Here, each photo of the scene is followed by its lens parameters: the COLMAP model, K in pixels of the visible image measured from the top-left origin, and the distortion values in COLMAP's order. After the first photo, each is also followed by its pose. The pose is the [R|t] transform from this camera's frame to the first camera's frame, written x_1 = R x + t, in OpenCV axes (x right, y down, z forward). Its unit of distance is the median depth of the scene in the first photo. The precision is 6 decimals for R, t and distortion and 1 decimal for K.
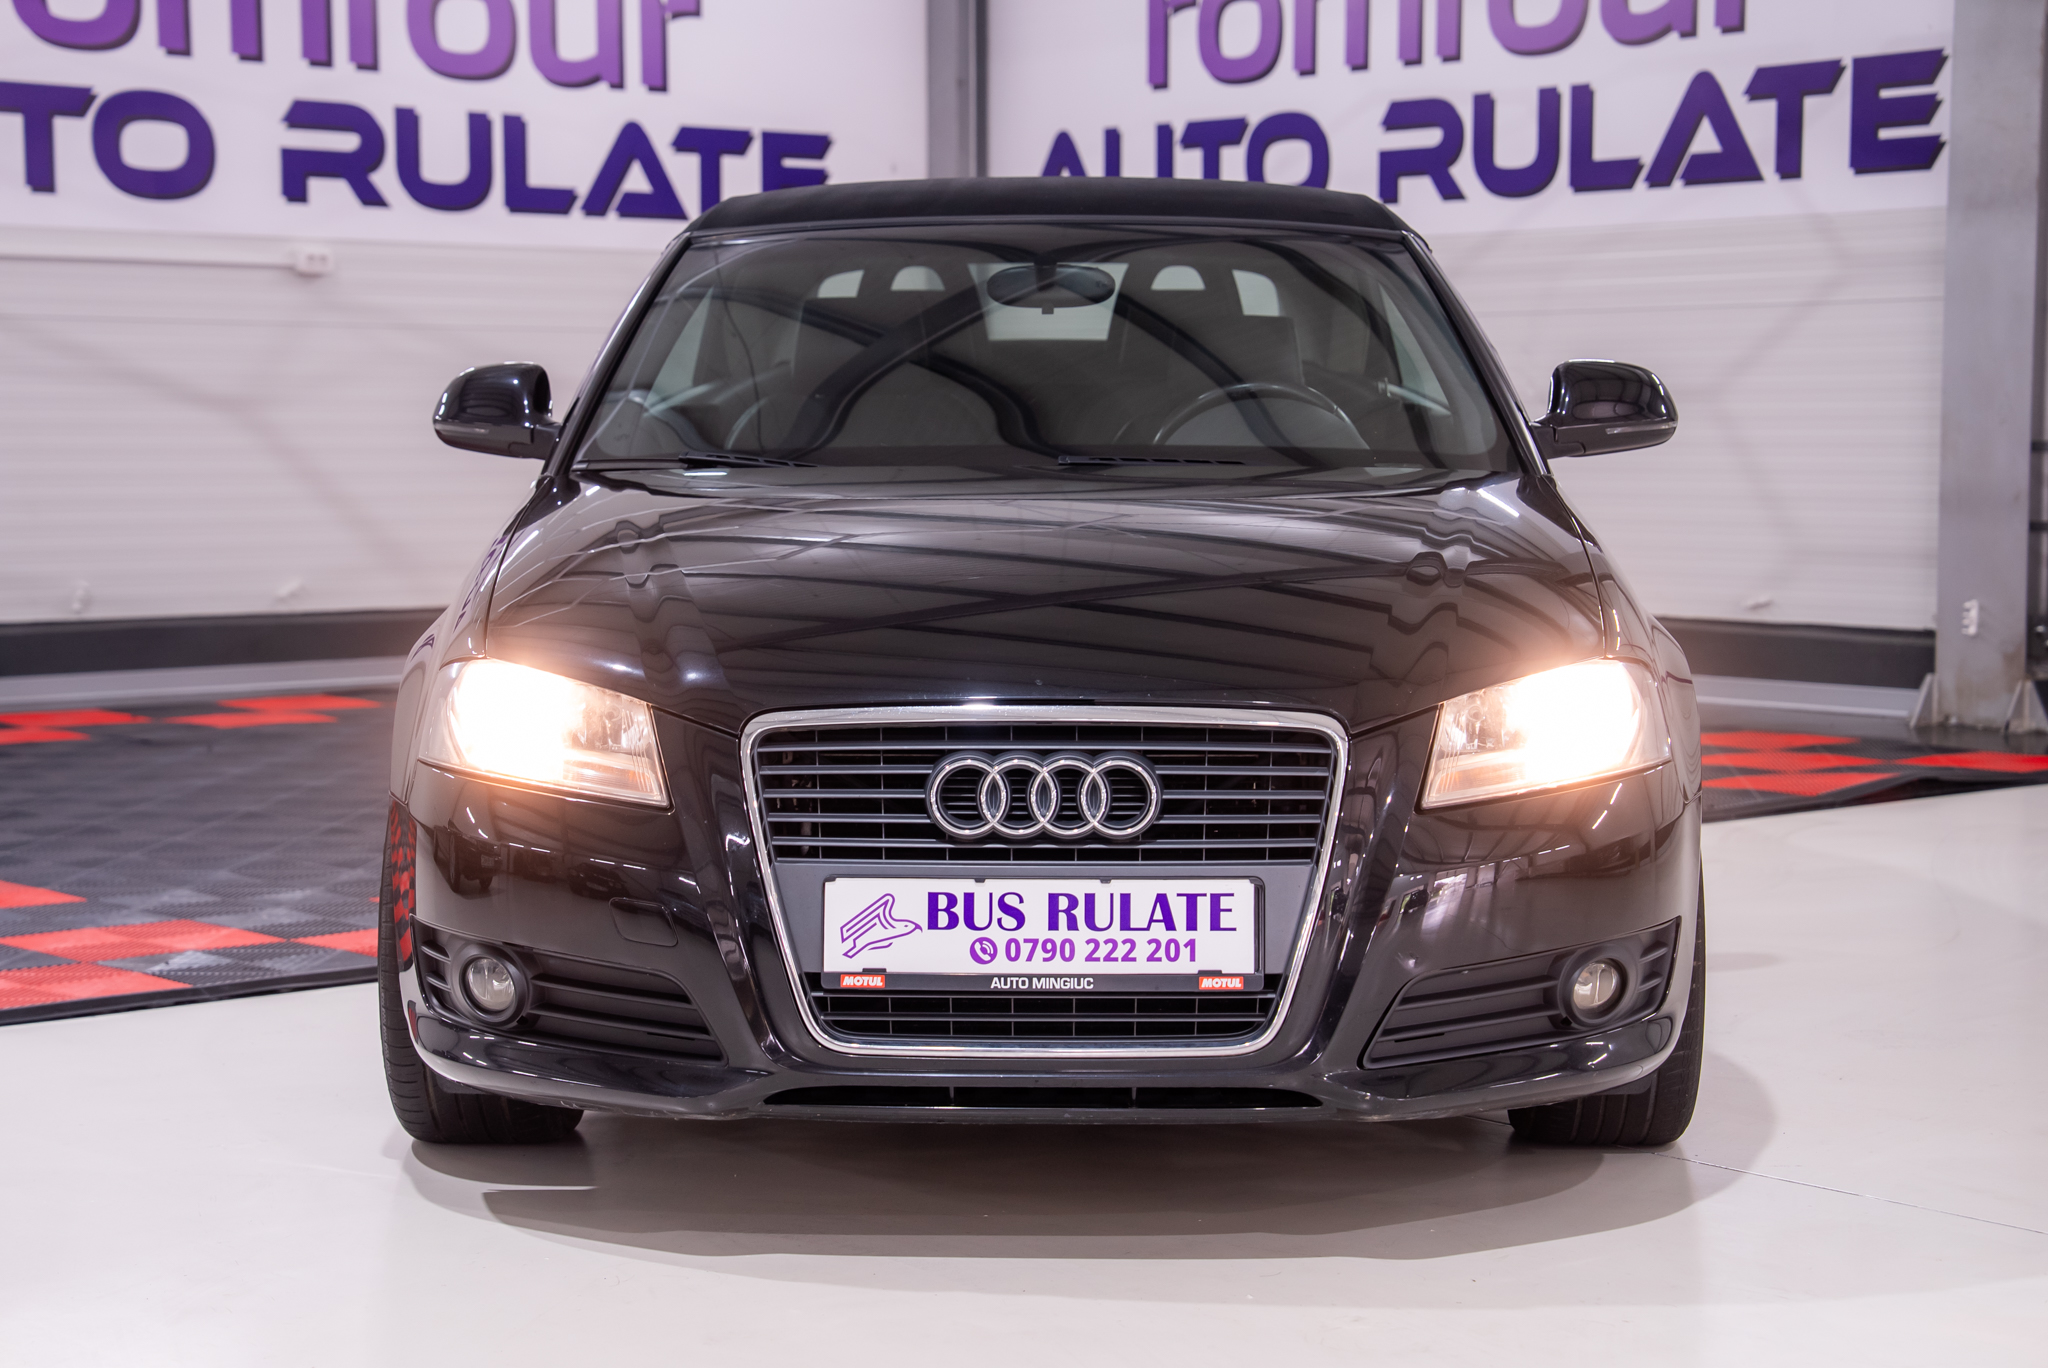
lens RADIAL K [[3806.4, 0, 1024.0], [0, 3806.4, 684.0], [0, 0, 1]] dist [0.276663, 0.132685]
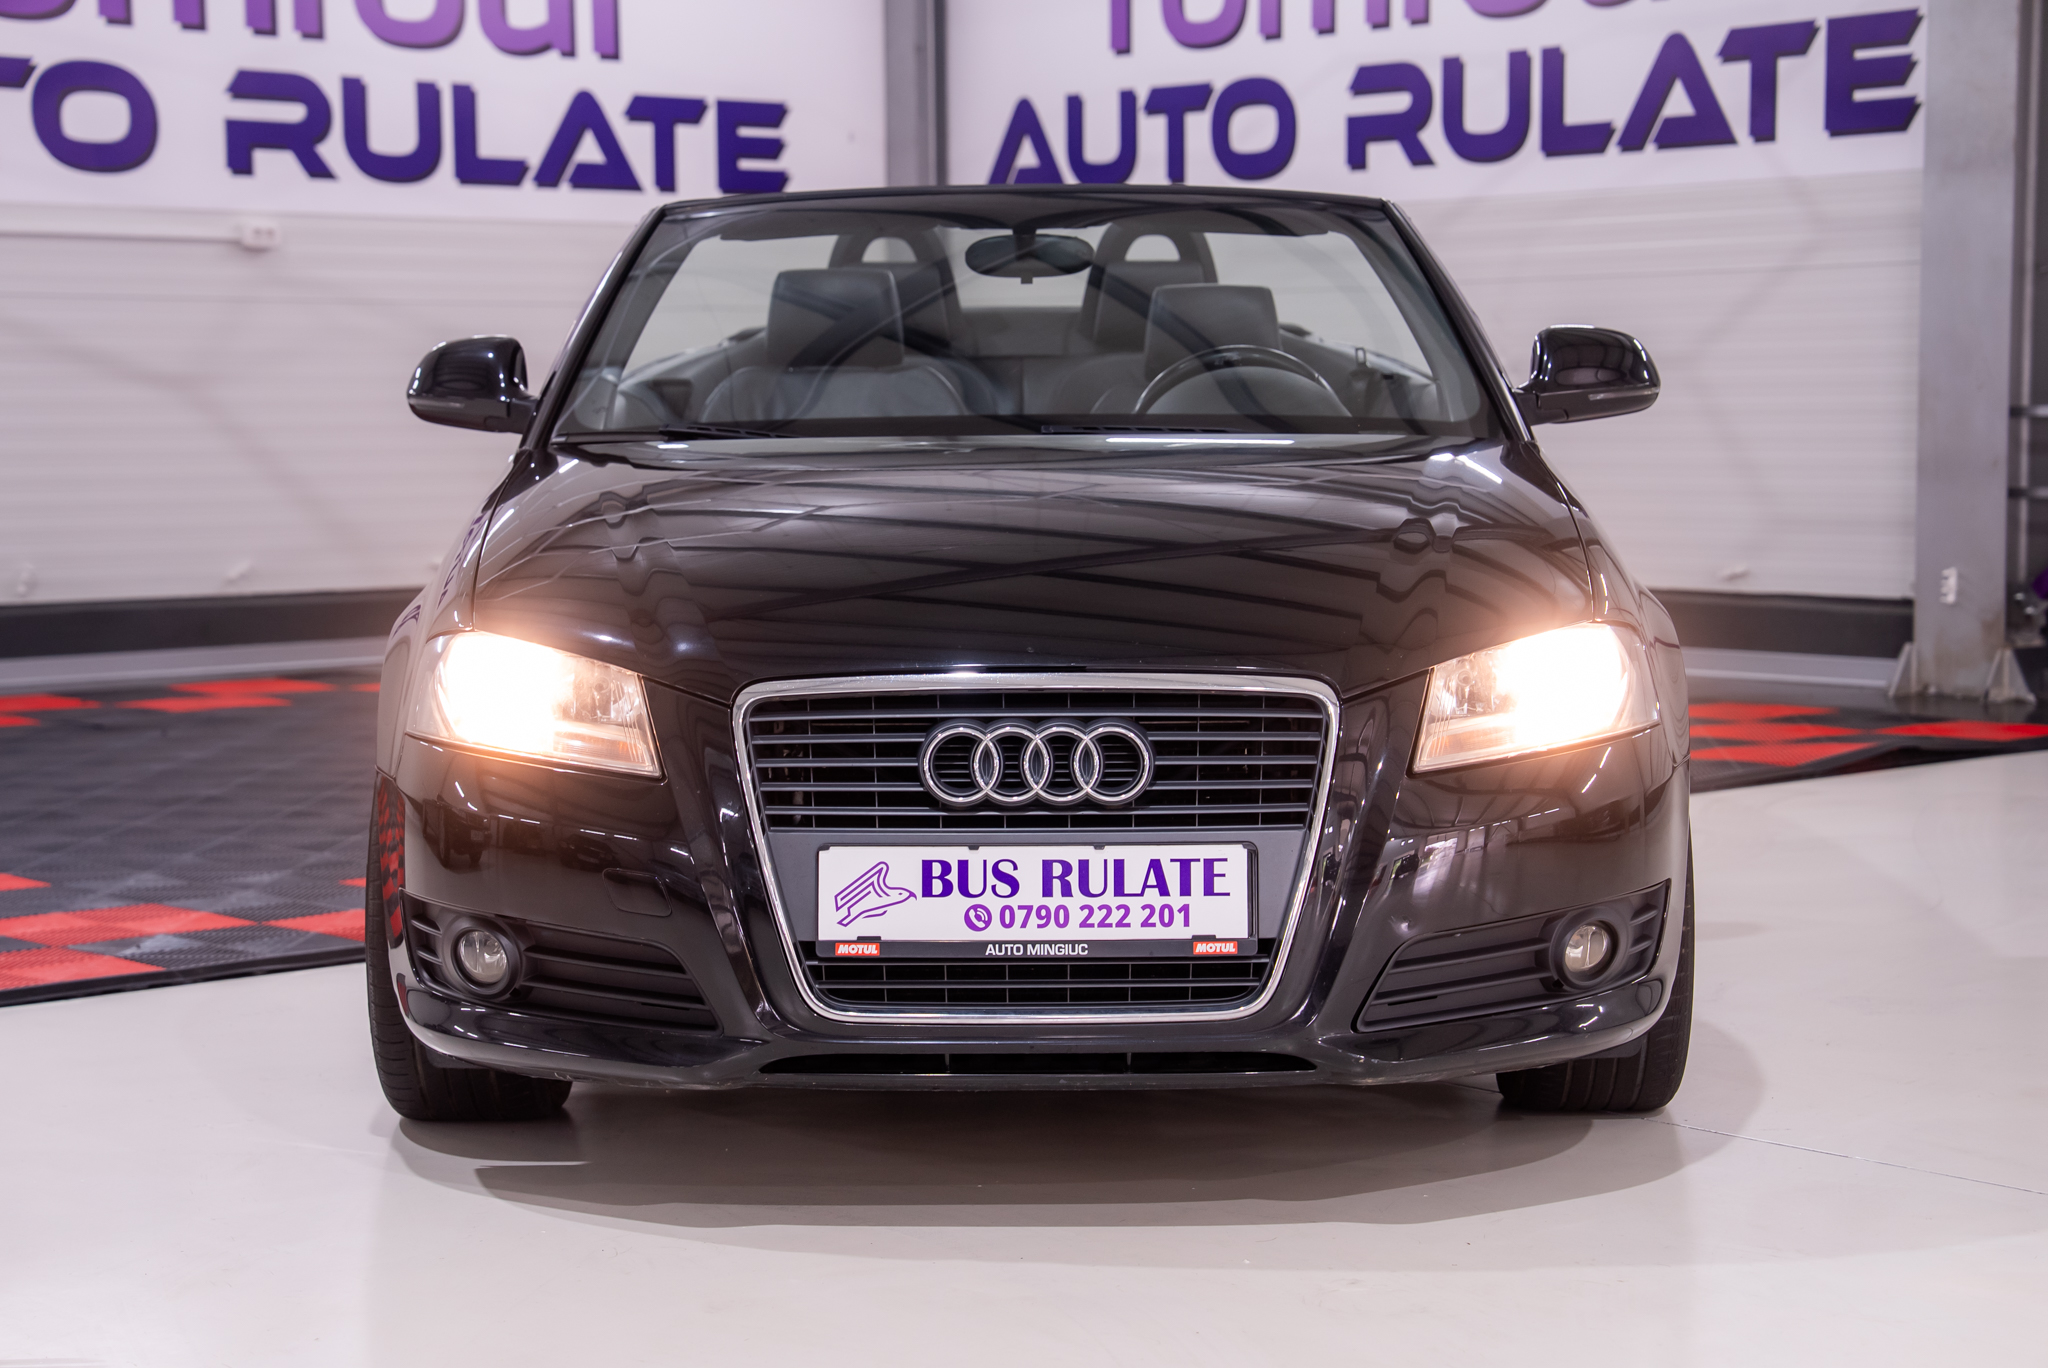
lens RADIAL K [[3898.7, 0, 1024.9], [0, 3898.7, 696.1], [0, 0, 1]] dist [0.315809, -0.138244]
pose [[0.999899, -0.008120, 0.011668, -0.002963], [0.008031, 0.999938, 0.007719, 0.001141], [-0.011730, -0.007624, 0.999902, -0.008067]]
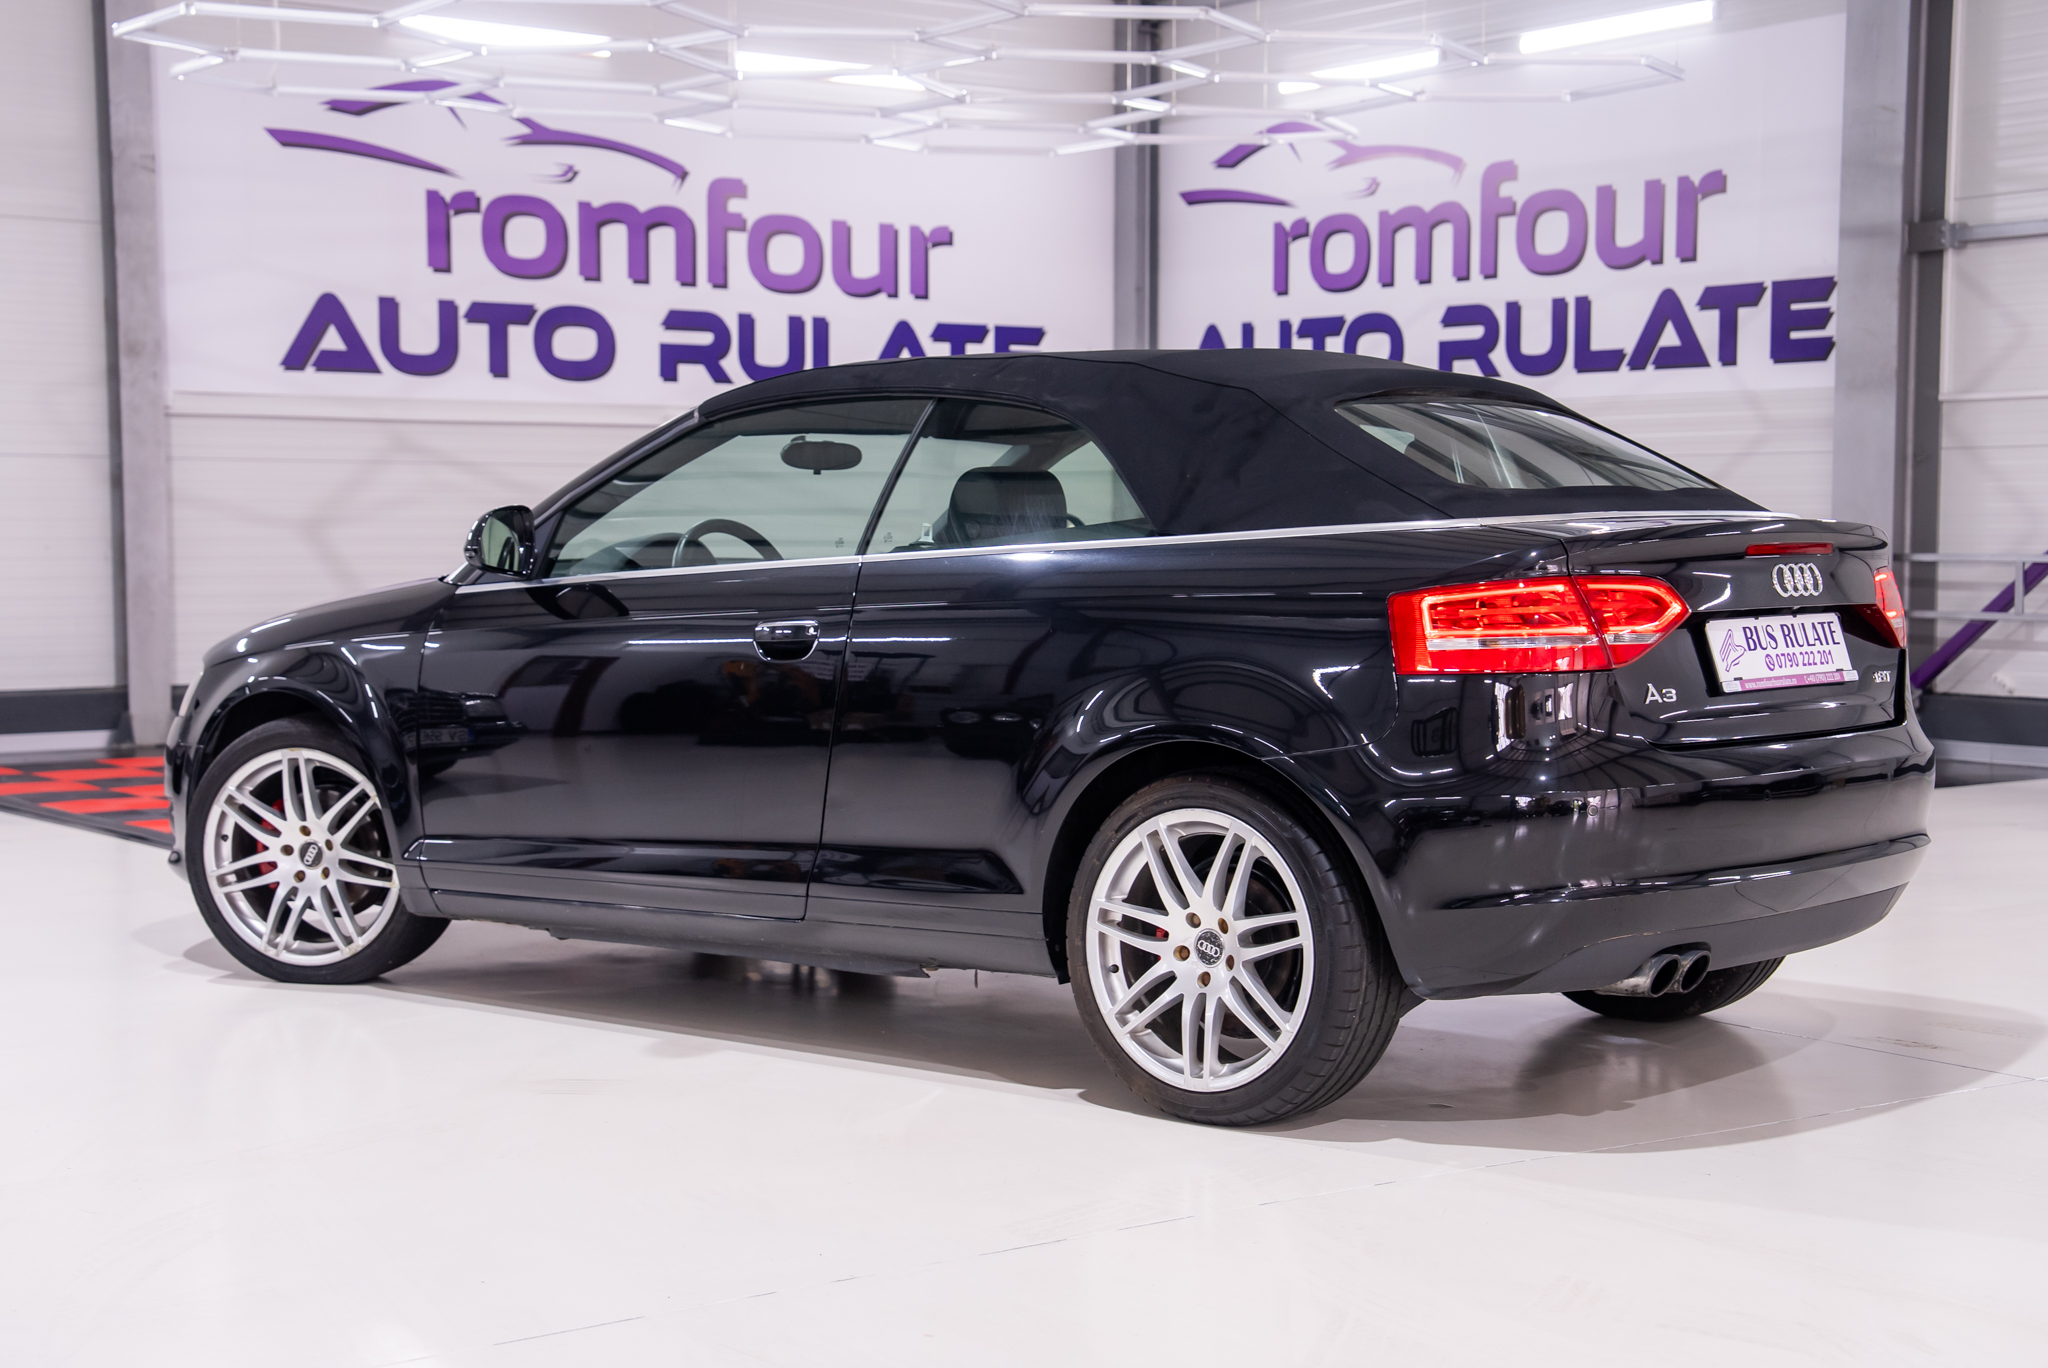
lens RADIAL K [[3101.3, 0, 1027.9], [0, 3101.3, 688.4], [0, 0, 1]] dist [0.187390, 0.055781]
pose [[0.998566, 0.005031, -0.053299, 0.004910], [-0.005870, 0.999861, -0.015610, 0.005503], [0.053213, 0.015901, 0.998457, -0.139953]]
